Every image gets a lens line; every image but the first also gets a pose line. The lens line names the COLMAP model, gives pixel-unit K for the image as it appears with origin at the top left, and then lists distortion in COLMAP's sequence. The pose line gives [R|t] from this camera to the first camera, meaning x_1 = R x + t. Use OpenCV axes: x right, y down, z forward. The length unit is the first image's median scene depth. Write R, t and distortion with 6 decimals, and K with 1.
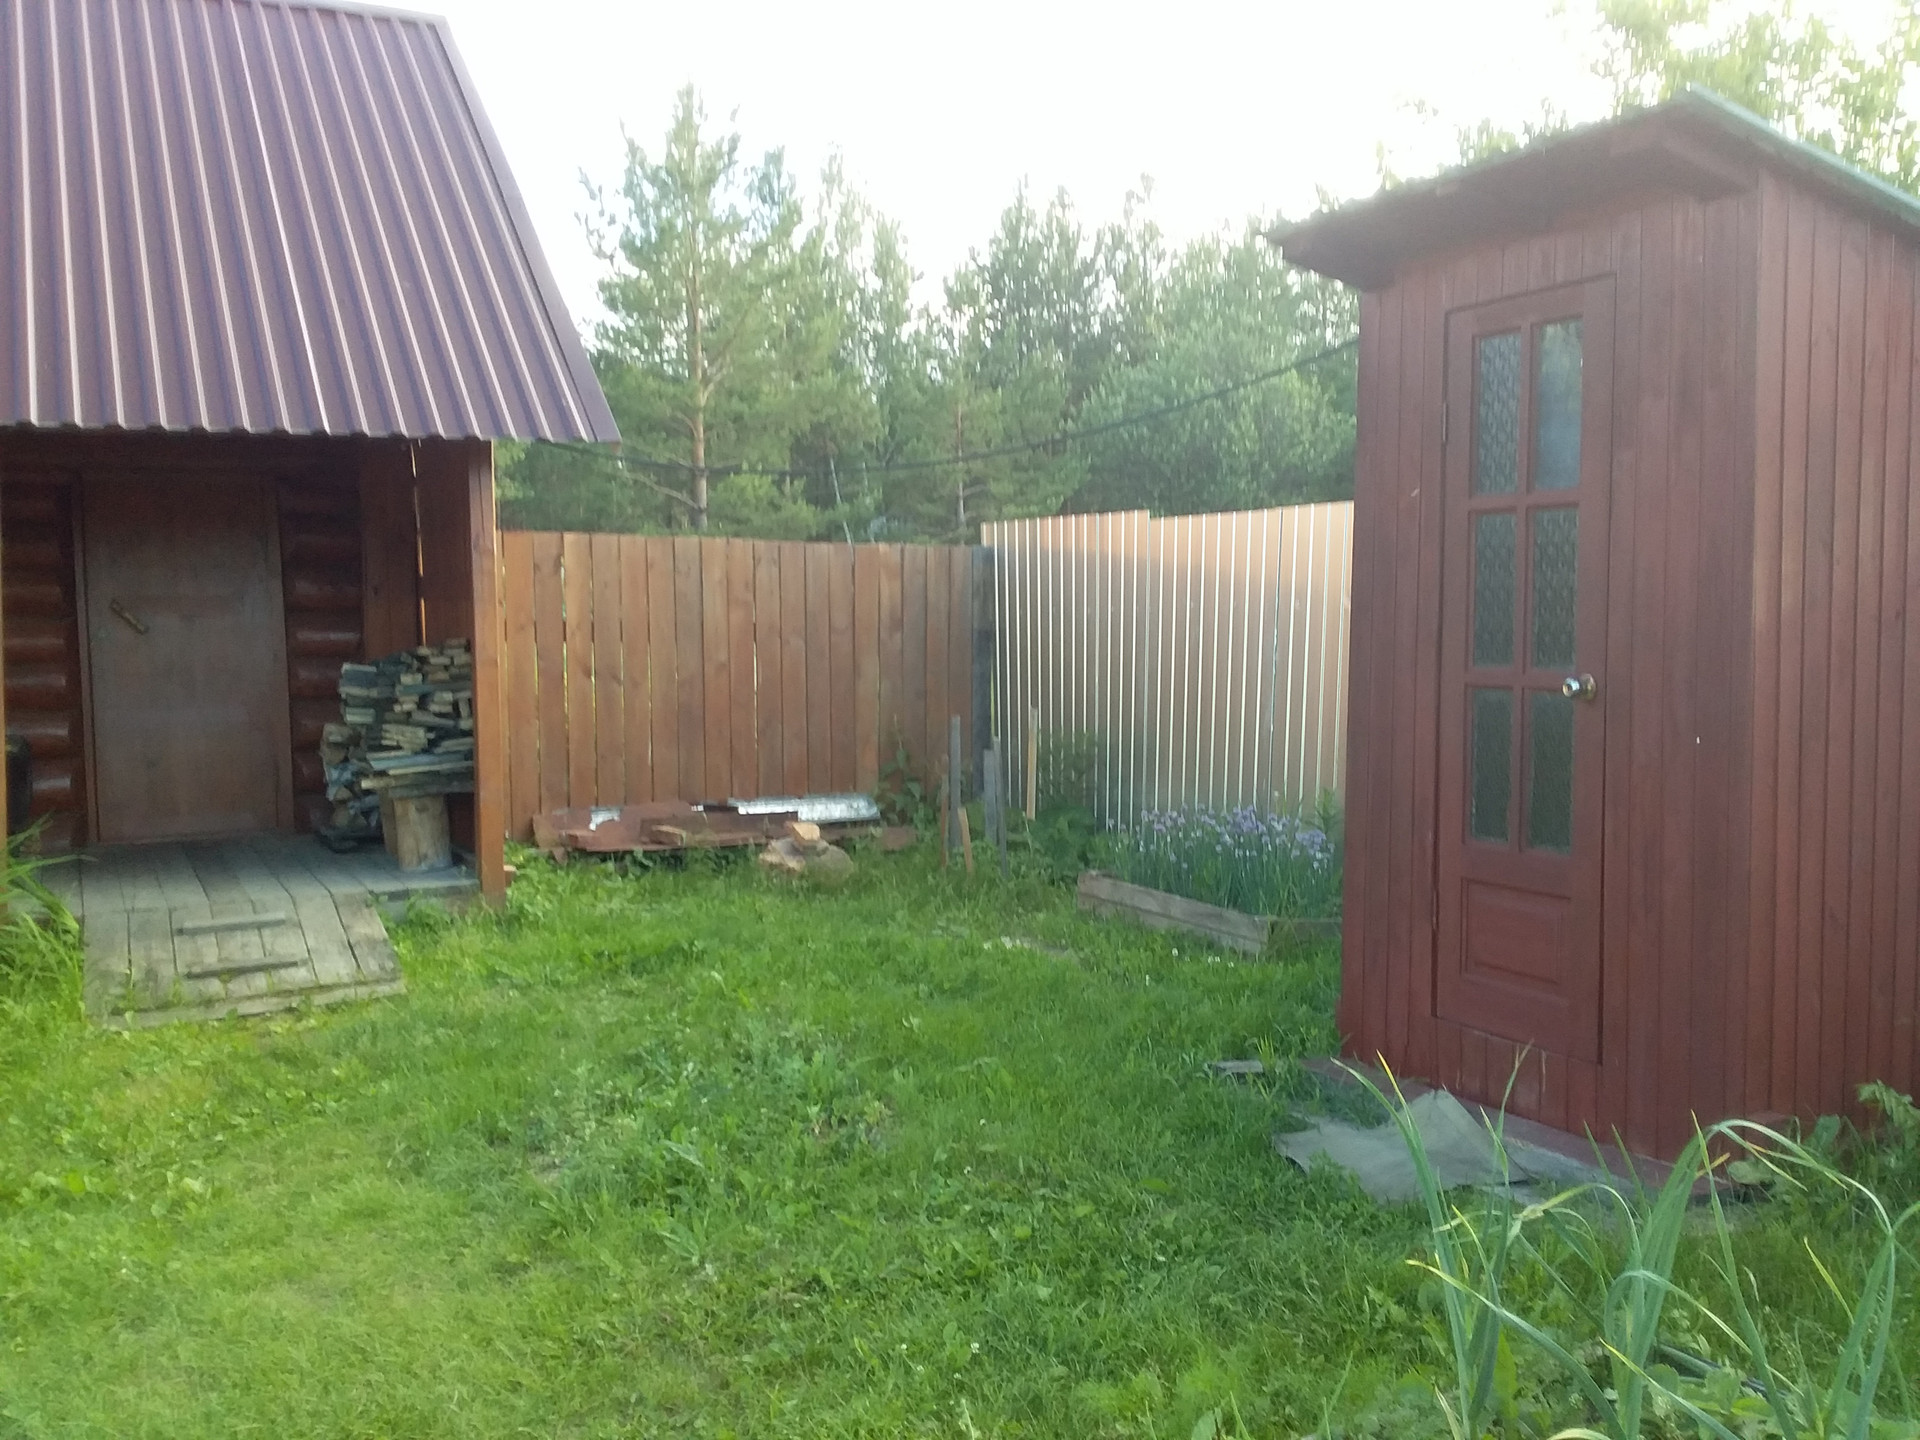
lens RADIAL K [[1713.3, 0, 992.6], [0, 1713.3, 744.4], [0, 0, 1]] dist [0.062330, -0.124407]
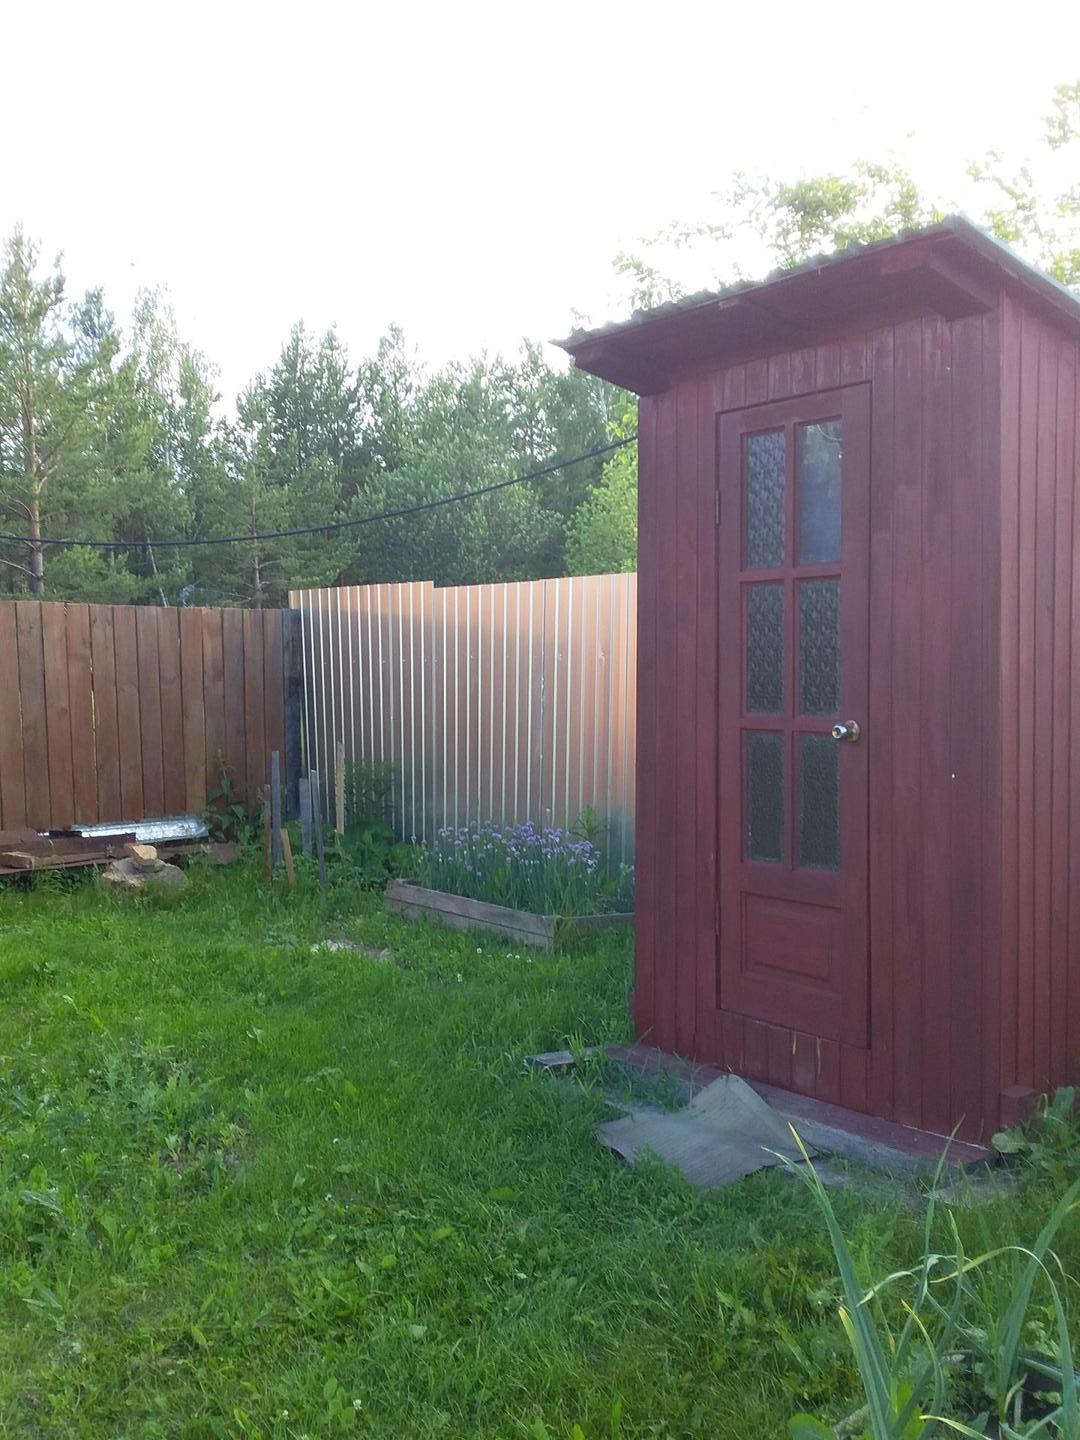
lens RADIAL K [[1246.6, 0, 559.6], [0, 1246.6, 742.3], [0, 0, 1]] dist [0.066844, -0.109934]
pose [[0.975020, -0.025017, 0.220703, -0.030960], [0.026574, 0.999638, -0.004087, -0.021241], [-0.220521, 0.009849, 0.975332, 0.159660]]
